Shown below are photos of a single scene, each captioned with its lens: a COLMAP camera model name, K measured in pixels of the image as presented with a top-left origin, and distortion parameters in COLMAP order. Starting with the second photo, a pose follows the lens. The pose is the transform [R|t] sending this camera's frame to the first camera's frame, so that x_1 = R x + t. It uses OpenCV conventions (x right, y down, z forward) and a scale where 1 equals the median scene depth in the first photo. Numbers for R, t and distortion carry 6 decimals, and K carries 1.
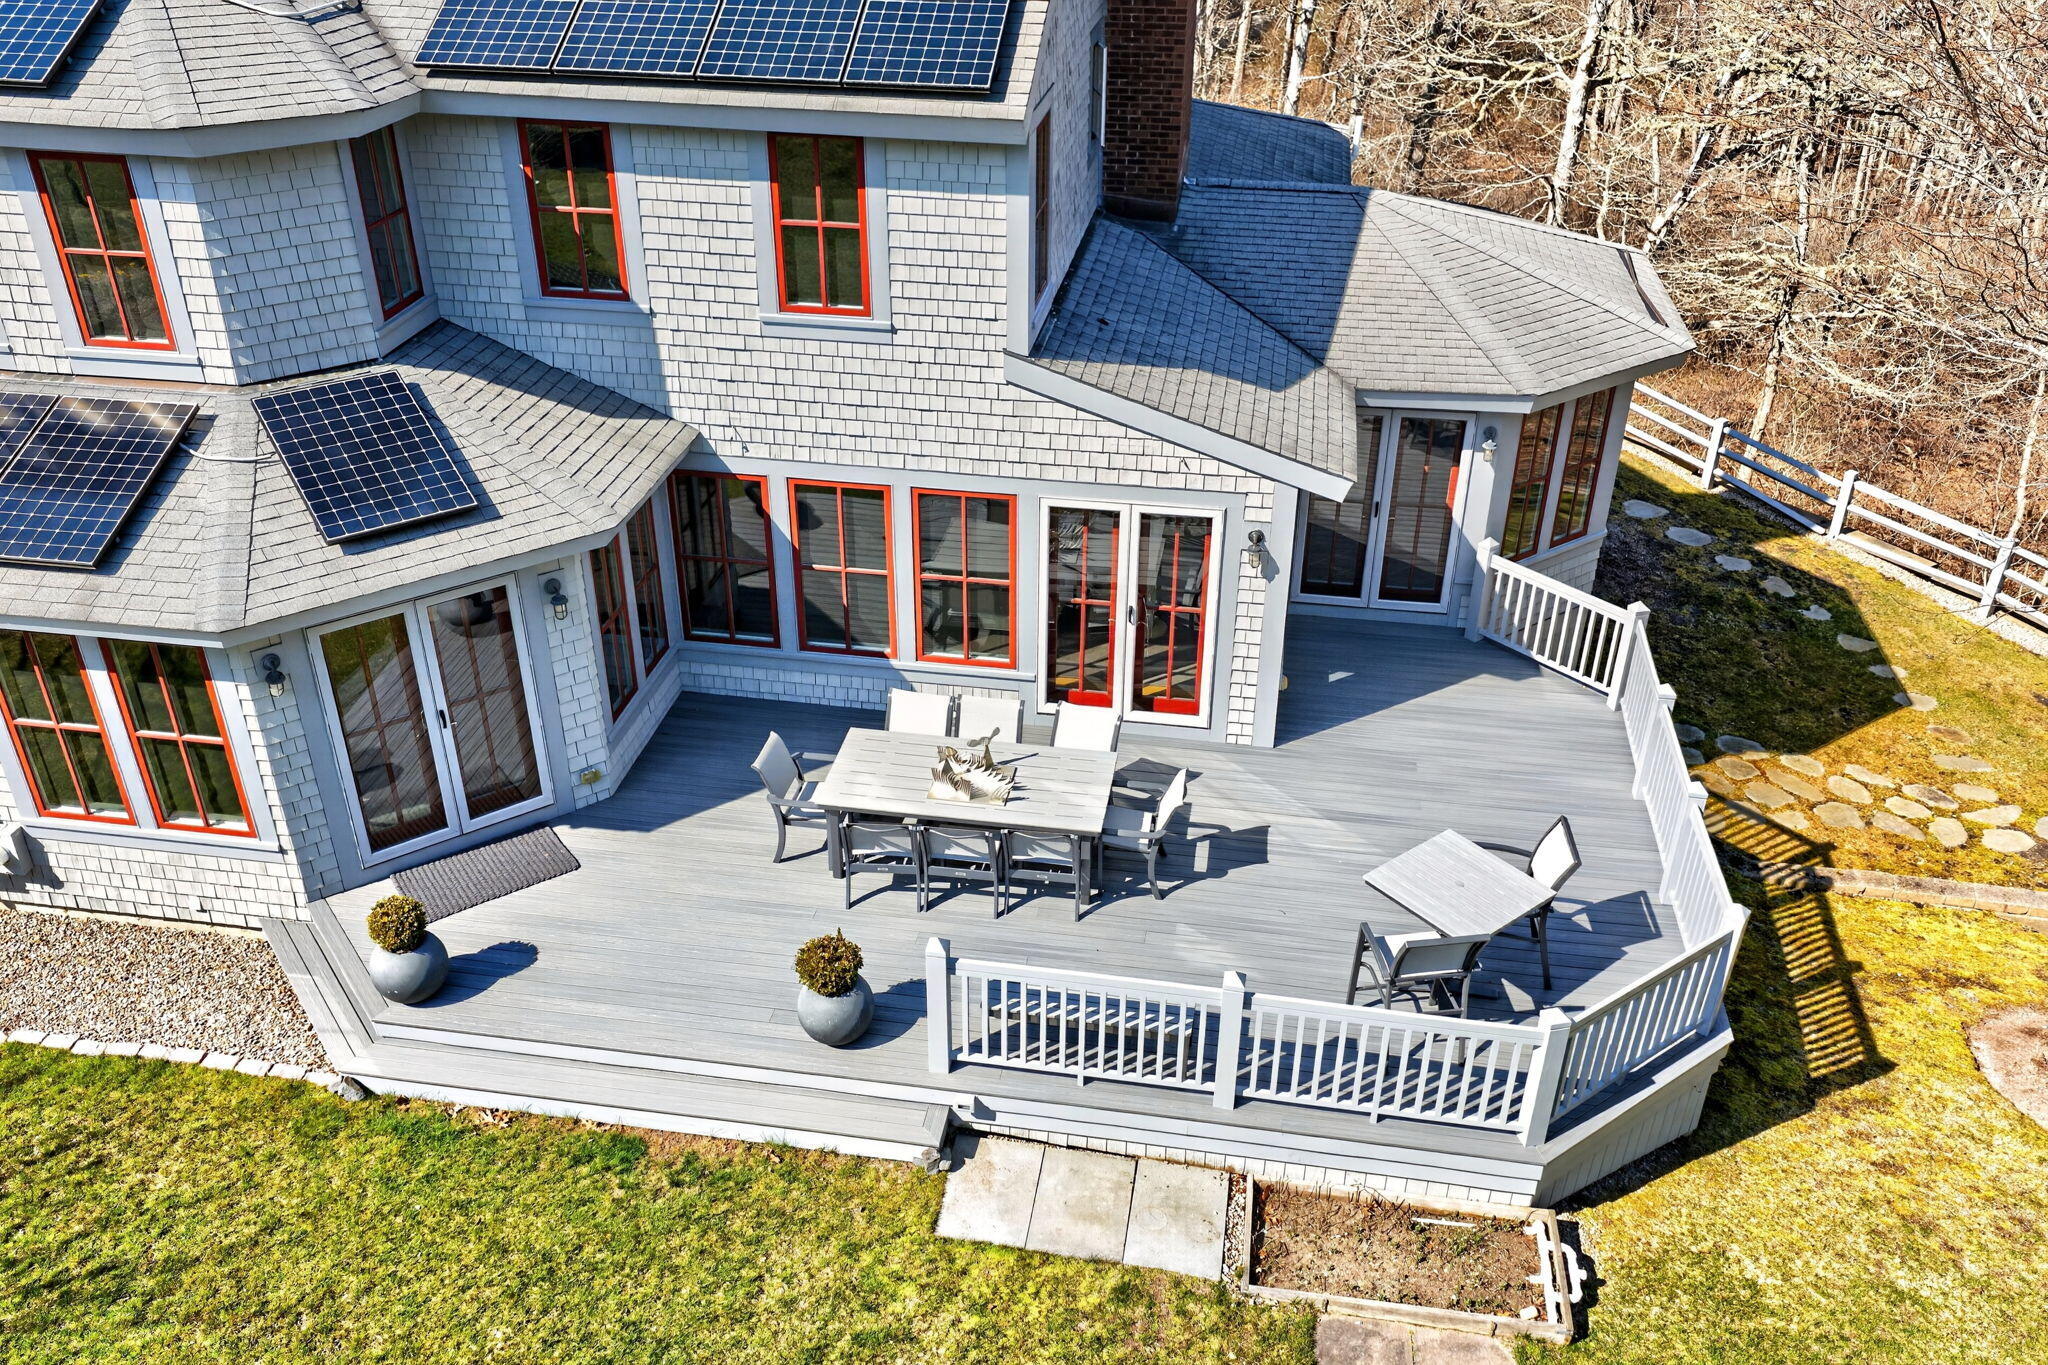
lens RADIAL K [[1639.5, 0, 1024.0], [0, 1639.5, 682.5], [0, 0, 1]] dist [-0.007902, -0.008458]
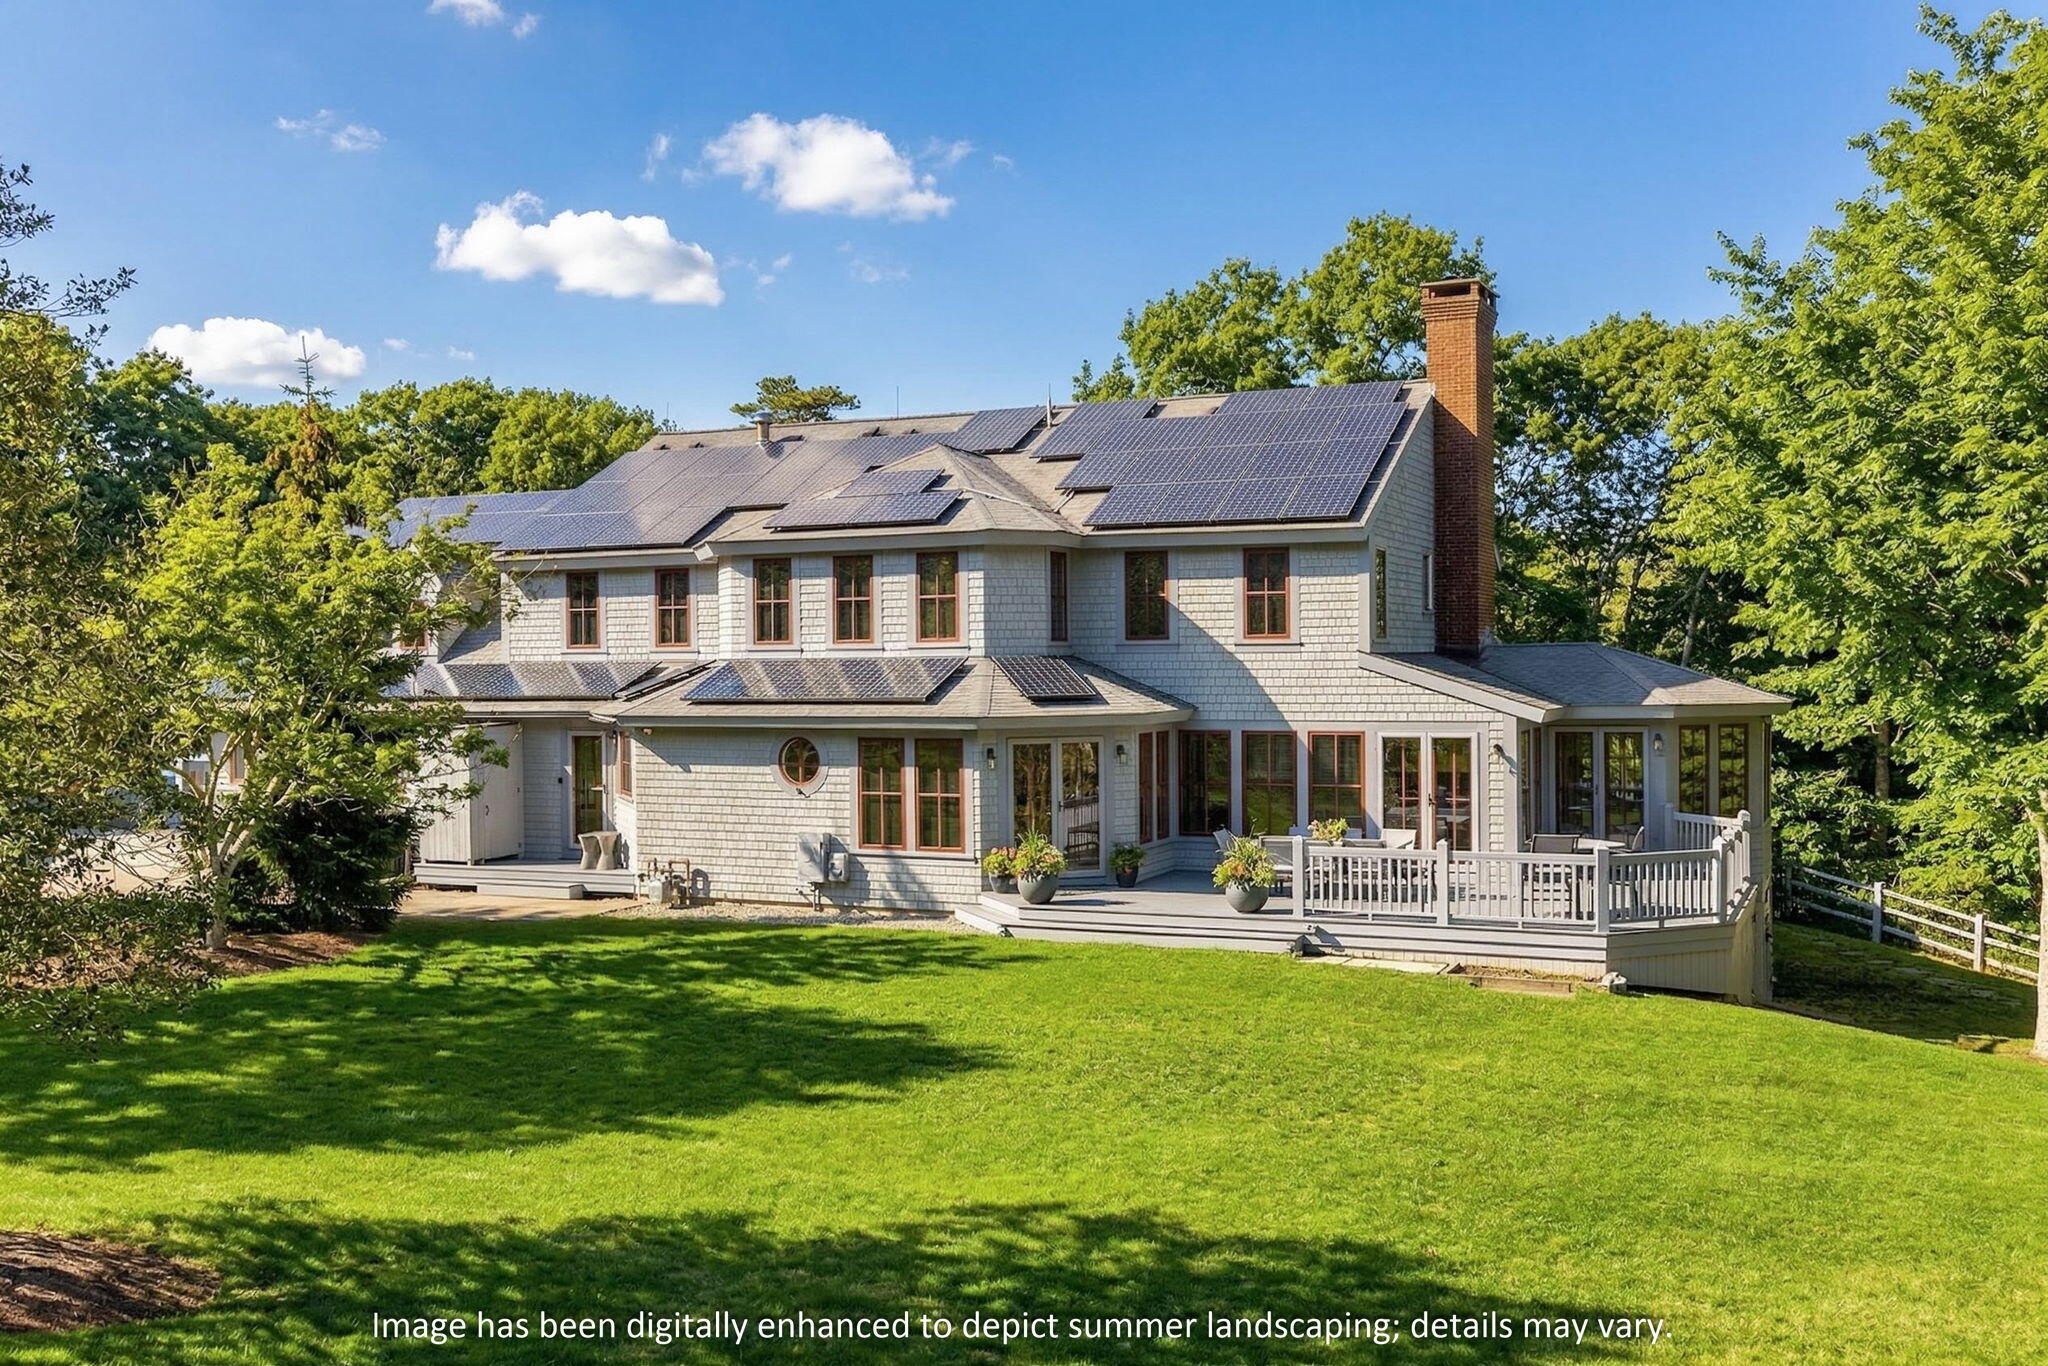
lens RADIAL K [[1639.5, 0, 1024.0], [0, 1639.5, 683.0], [0, 0, 1]] dist [-0.007902, -0.008458]
pose [[0.958912, -0.006789, -0.283623, 0.160738], [-0.125443, 0.886532, -0.445337, 0.752575], [0.254464, 0.462618, 0.849254, -0.736778]]
